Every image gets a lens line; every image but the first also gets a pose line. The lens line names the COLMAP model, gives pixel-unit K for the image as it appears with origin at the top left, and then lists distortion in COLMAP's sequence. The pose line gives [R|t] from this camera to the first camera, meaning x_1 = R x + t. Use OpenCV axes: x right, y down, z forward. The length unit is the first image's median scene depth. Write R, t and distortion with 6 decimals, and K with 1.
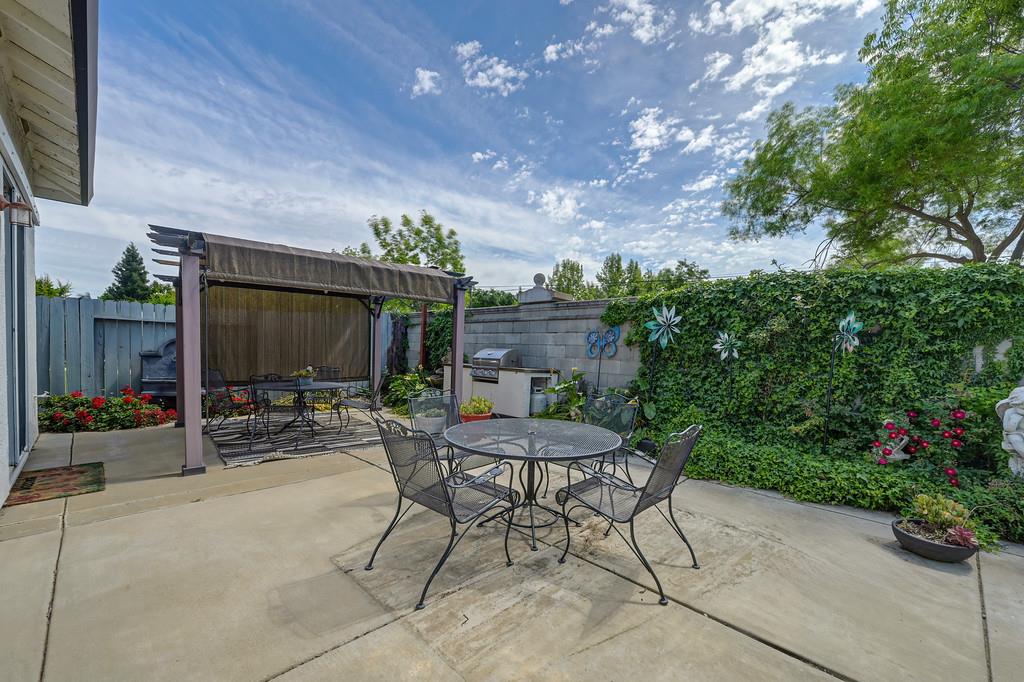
lens RADIAL K [[428.0, 0, 517.6], [0, 428.0, 367.0], [0, 0, 1]] dist [-0.000603, -0.000413]
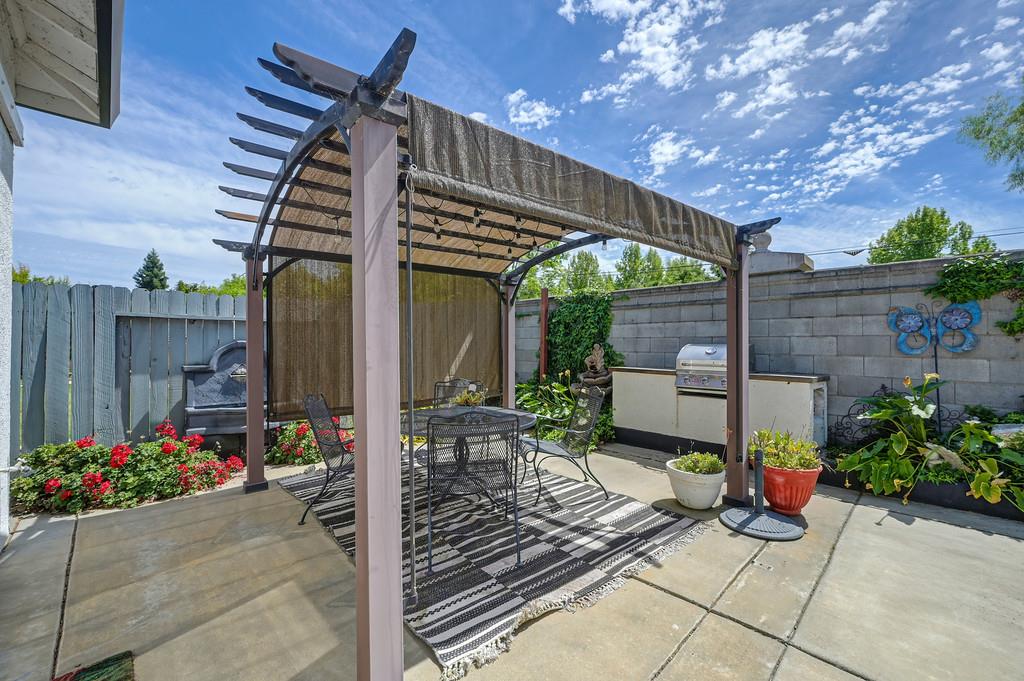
lens RADIAL K [[424.9, 0, 512.0], [0, 424.9, 340.5], [0, 0, 1]] dist [-0.000338, 0.000169]
pose [[0.999179, -0.030089, -0.027125, -0.392644], [0.028763, 0.998434, -0.047988, -0.031019], [0.028527, 0.047169, 0.998480, 0.394424]]
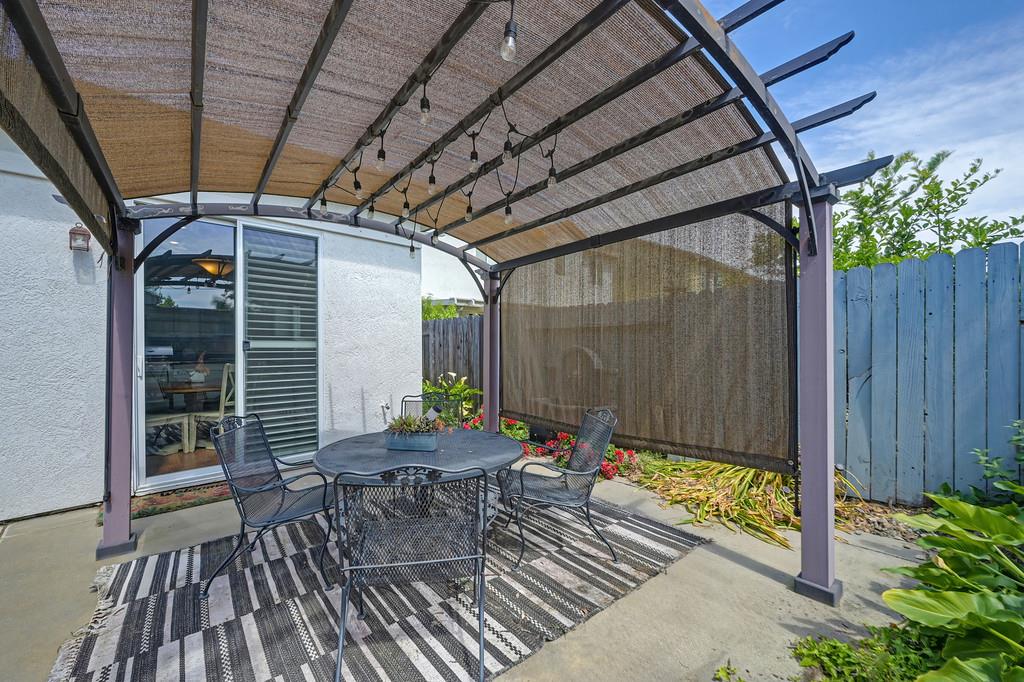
lens RADIAL K [[404.2, 0, 512.0], [0, 404.2, 341.0], [0, 0, 1]] dist [-0.001703, -0.000444]
pose [[-0.048067, -0.042106, -0.997956, -0.083502], [-0.037948, 0.998467, -0.040300, -0.051814], [0.998123, 0.035934, -0.049591, 1.032875]]
